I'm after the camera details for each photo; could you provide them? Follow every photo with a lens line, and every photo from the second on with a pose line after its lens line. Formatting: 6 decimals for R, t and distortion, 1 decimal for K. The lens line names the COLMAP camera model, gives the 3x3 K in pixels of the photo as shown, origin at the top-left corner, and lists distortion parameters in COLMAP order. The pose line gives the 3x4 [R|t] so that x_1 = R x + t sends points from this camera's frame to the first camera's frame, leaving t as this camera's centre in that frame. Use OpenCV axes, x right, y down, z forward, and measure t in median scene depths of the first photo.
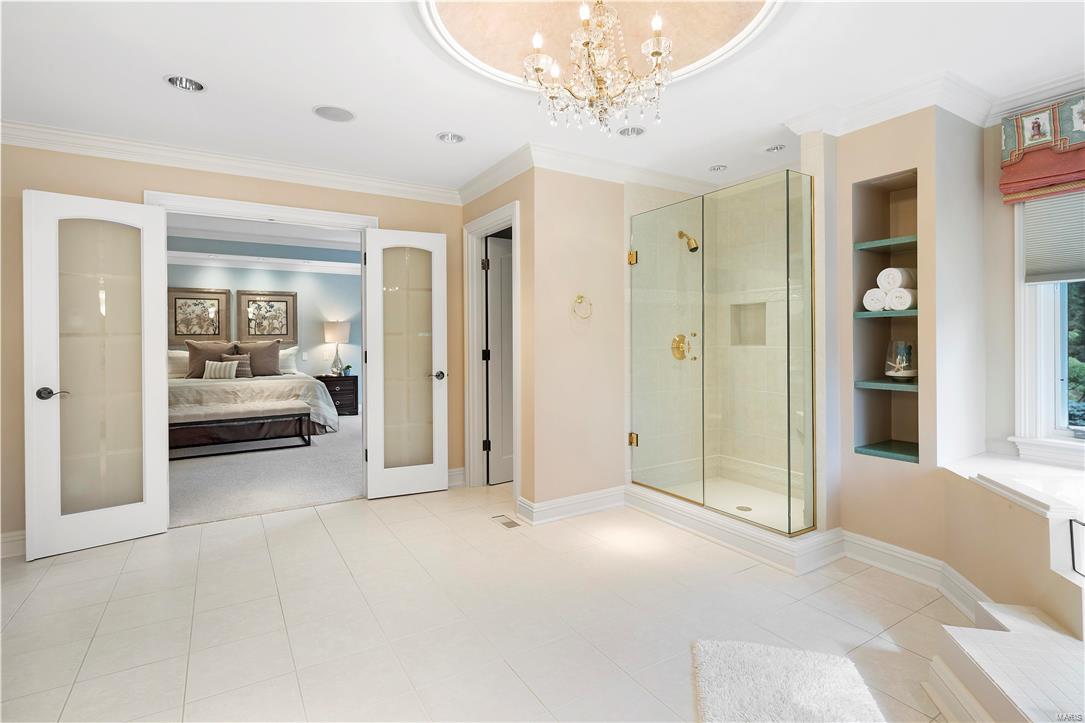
lens RADIAL K [[527.1, 0, 550.4], [0, 527.1, 339.5], [0, 0, 1]] dist [0.007809, -0.001021]
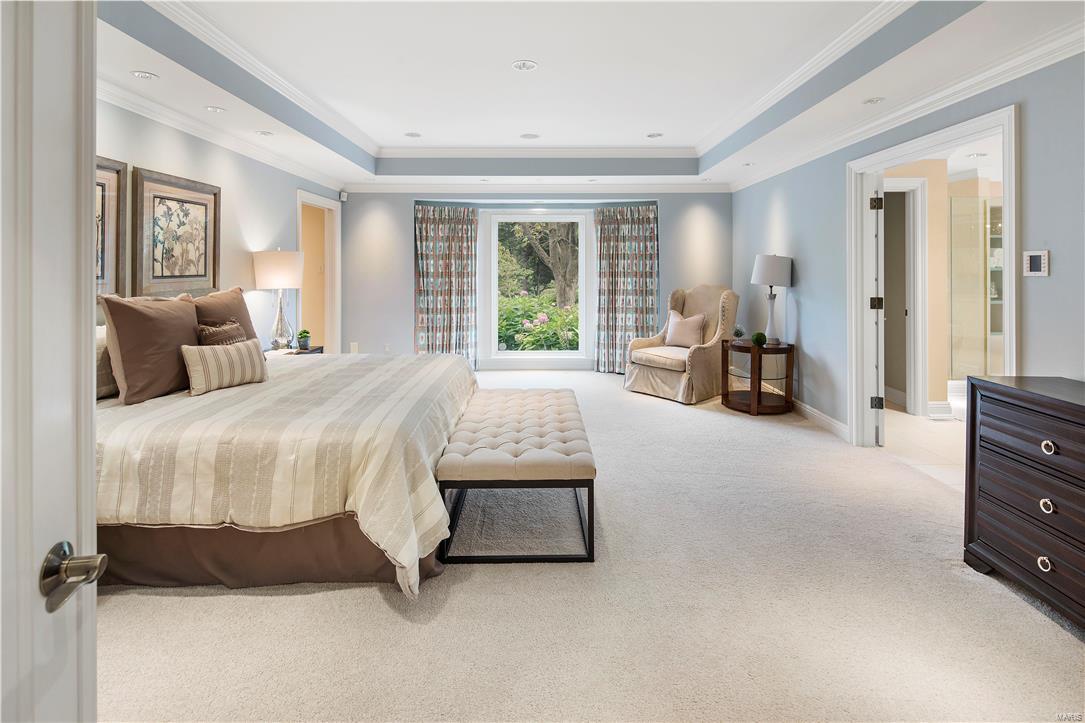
lens RADIAL K [[527.1, 0, 544.4], [0, 527.1, 273.2], [0, 0, 1]] dist [0.007809, -0.001021]
pose [[0.512769, -0.001170, 0.858526, -0.806119], [-0.000553, 0.999998, 0.001694, -0.013759], [-0.858527, -0.001343, 0.512767, 0.544499]]
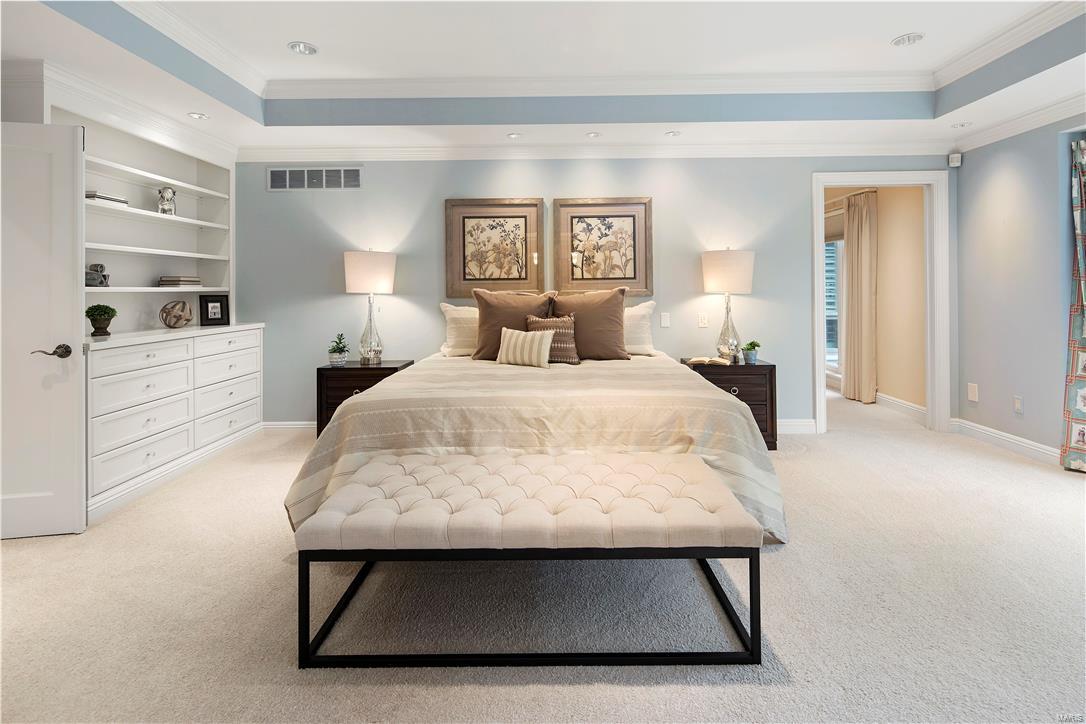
lens RADIAL K [[527.6, 0, 553.7], [0, 527.6, 296.7], [0, 0, 1]] dist [0.007809, -0.001021]
pose [[0.849598, 0.005976, -0.527398, -0.311235], [0.001643, 0.999901, 0.013978, 0.001625], [0.527429, -0.012742, 0.849504, 0.547255]]
